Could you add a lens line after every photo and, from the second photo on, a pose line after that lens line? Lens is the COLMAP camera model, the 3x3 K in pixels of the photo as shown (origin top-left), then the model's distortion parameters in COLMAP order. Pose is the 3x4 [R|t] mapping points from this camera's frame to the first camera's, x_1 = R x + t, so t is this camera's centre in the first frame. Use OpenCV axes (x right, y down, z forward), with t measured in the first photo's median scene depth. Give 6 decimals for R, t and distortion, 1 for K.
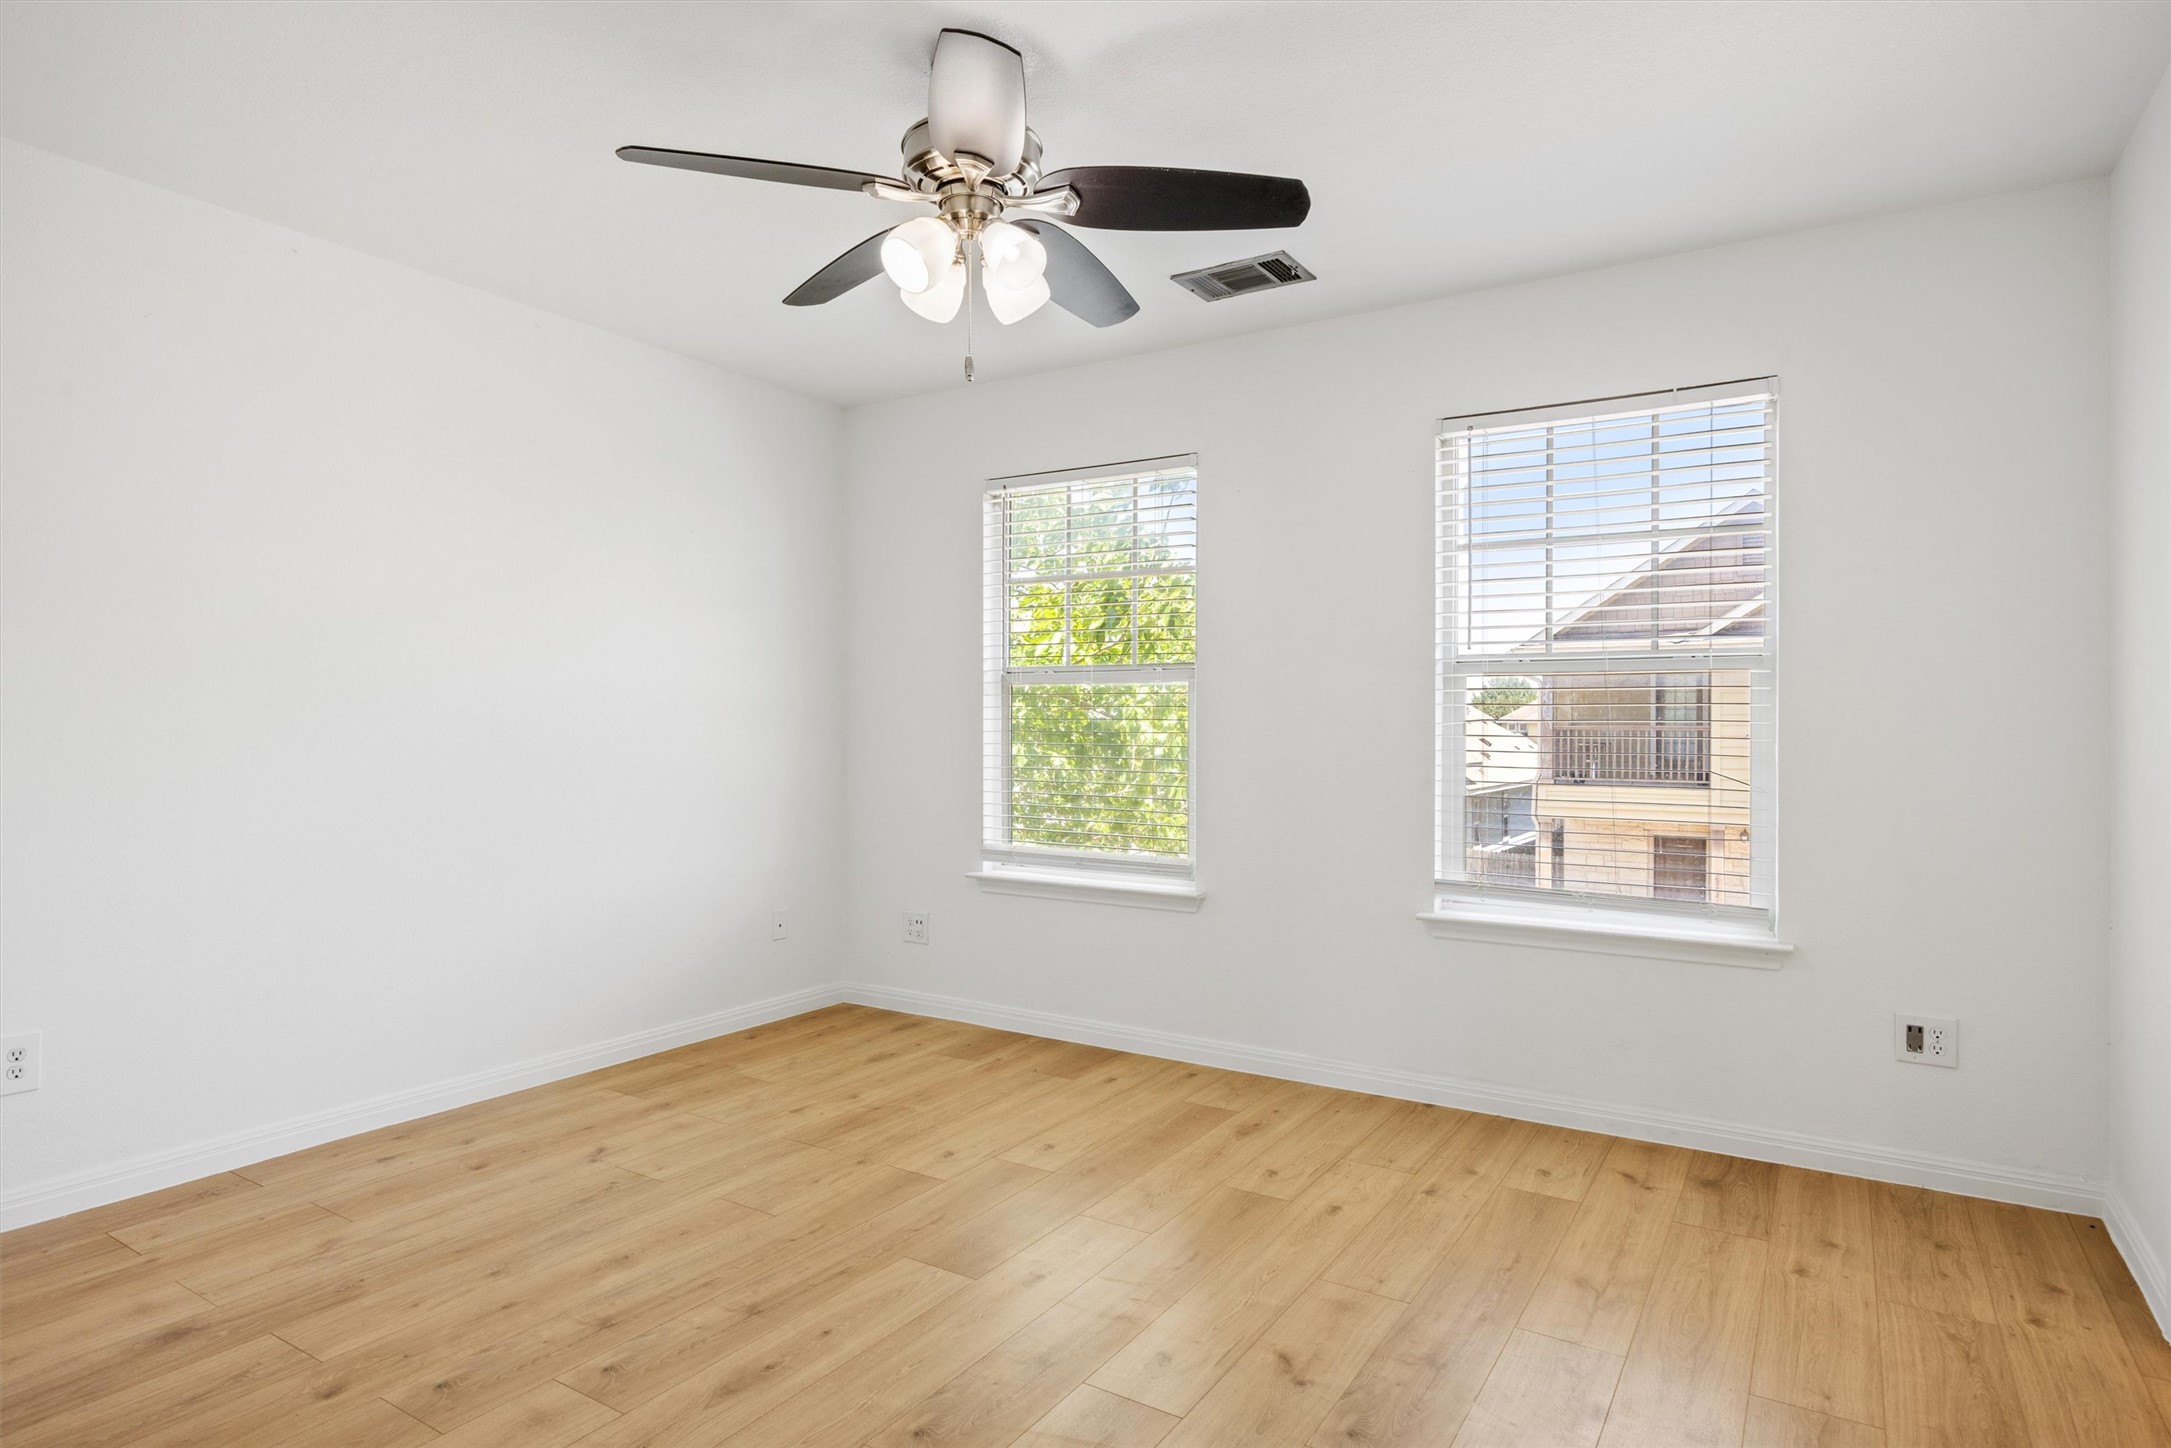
lens RADIAL K [[1223.1, 0, 1085.5], [0, 1223.1, 724.0], [0, 0, 1]] dist [0.001715, 0.000193]
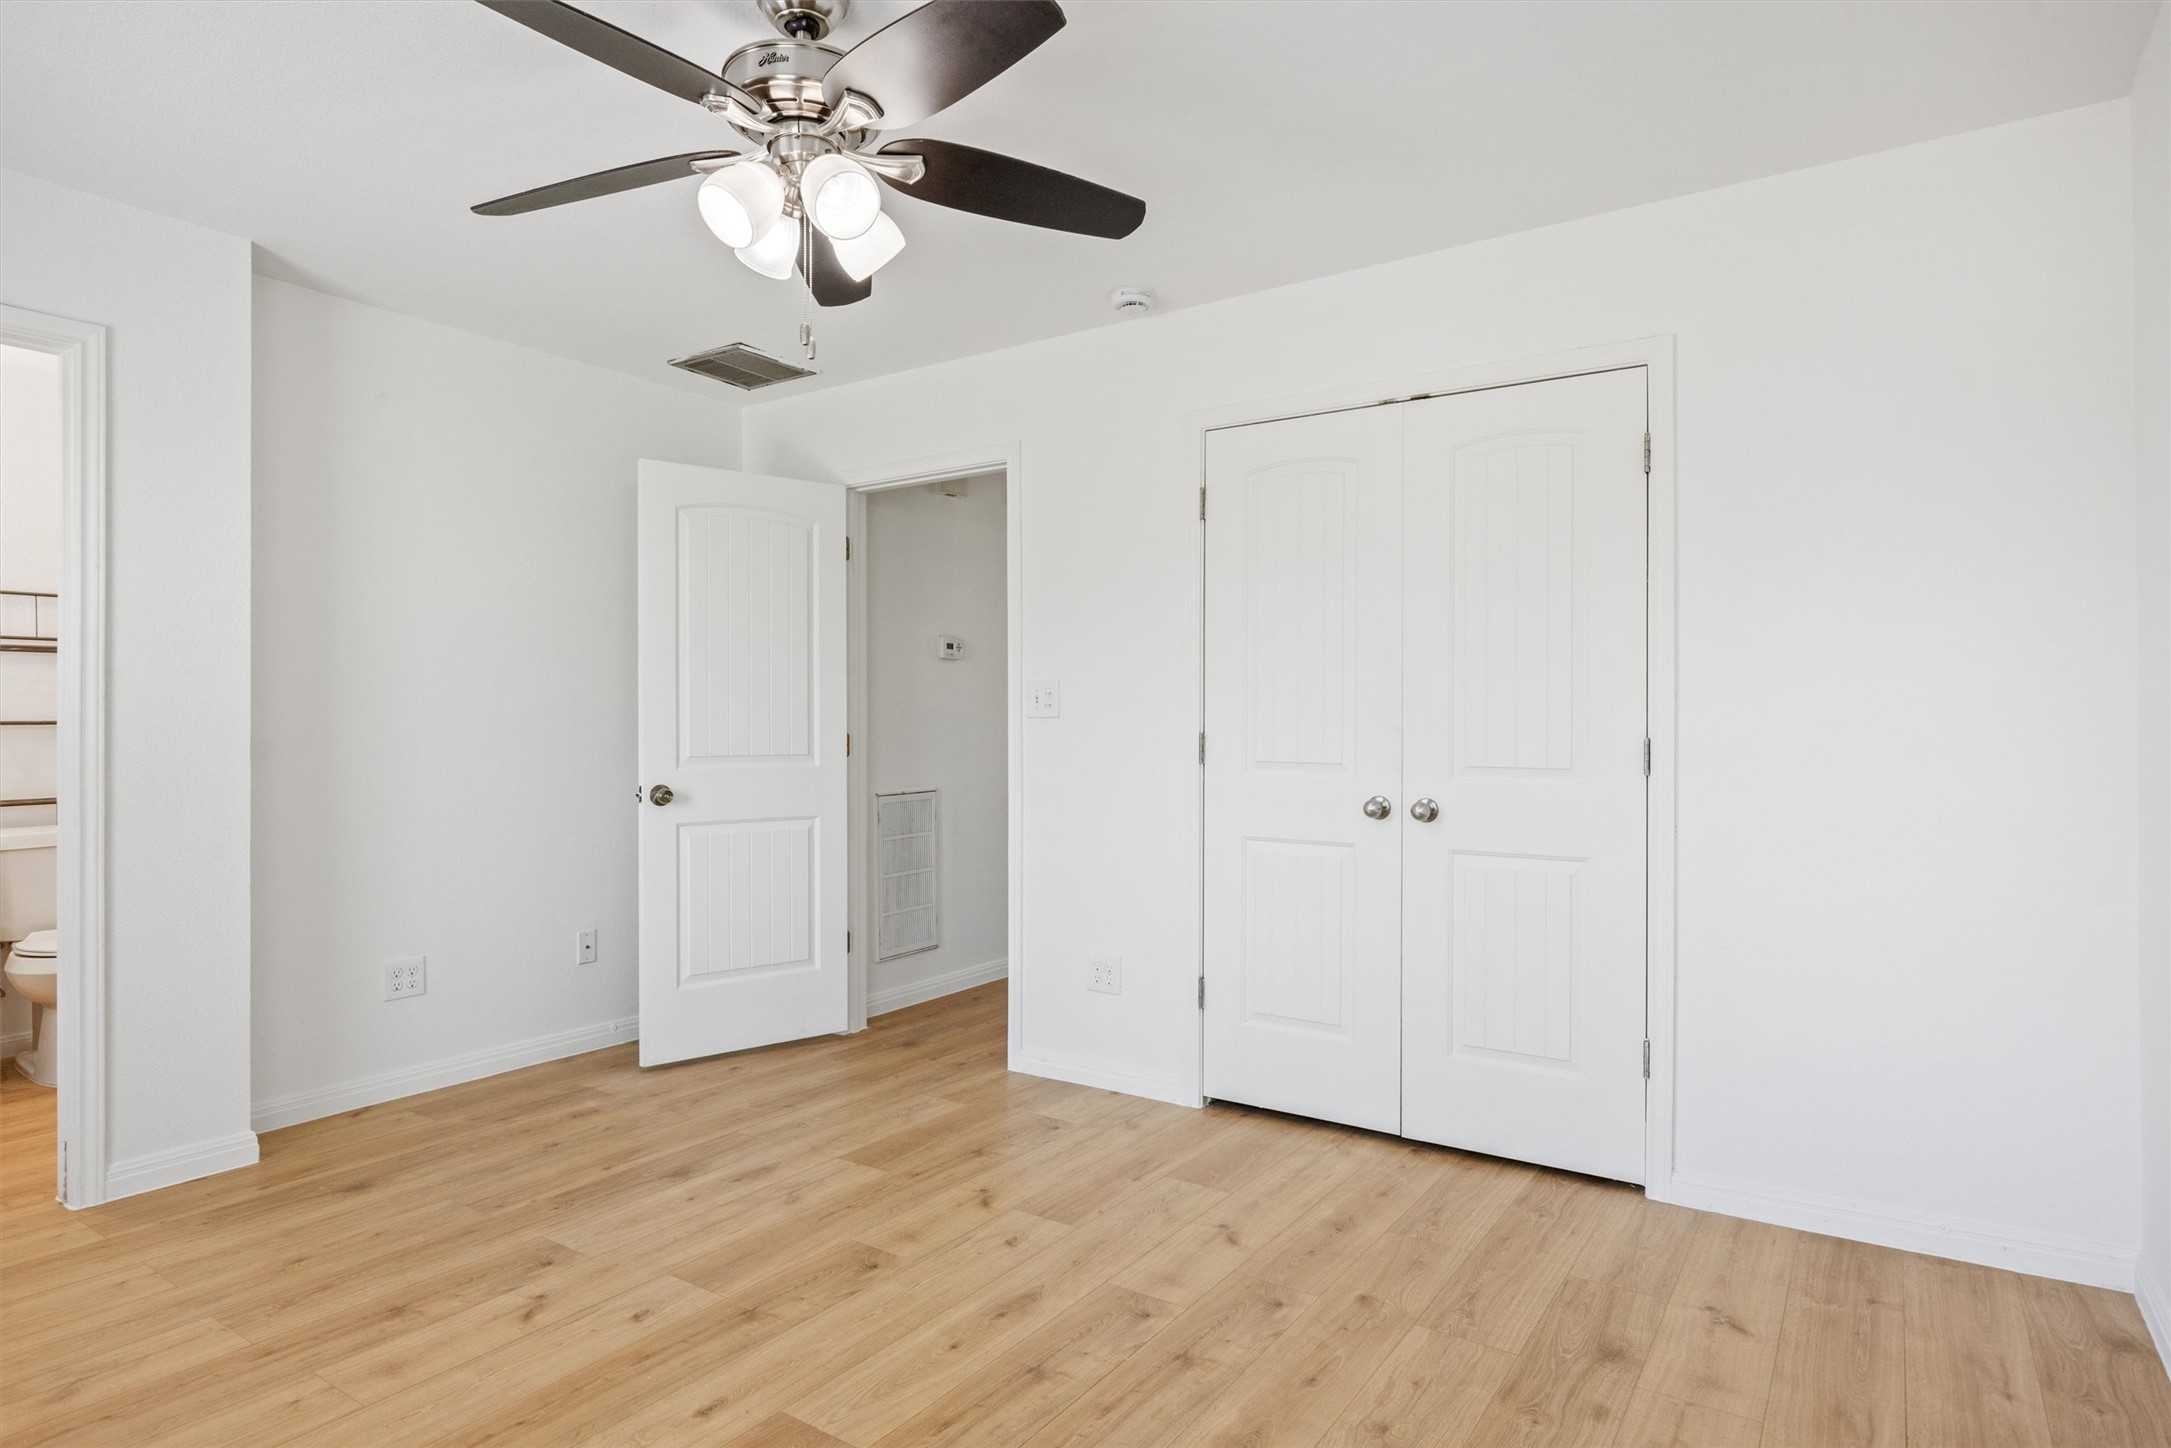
lens RADIAL K [[1223.1, 0, 1085.5], [0, 1223.1, 724.0], [0, 0, 1]] dist [0.001715, 0.000193]
pose [[-0.999456, -0.005269, 0.032551, -0.356536], [-0.005293, 0.999986, -0.000669, -0.005590], [-0.032547, -0.000841, -0.999470, 2.037534]]
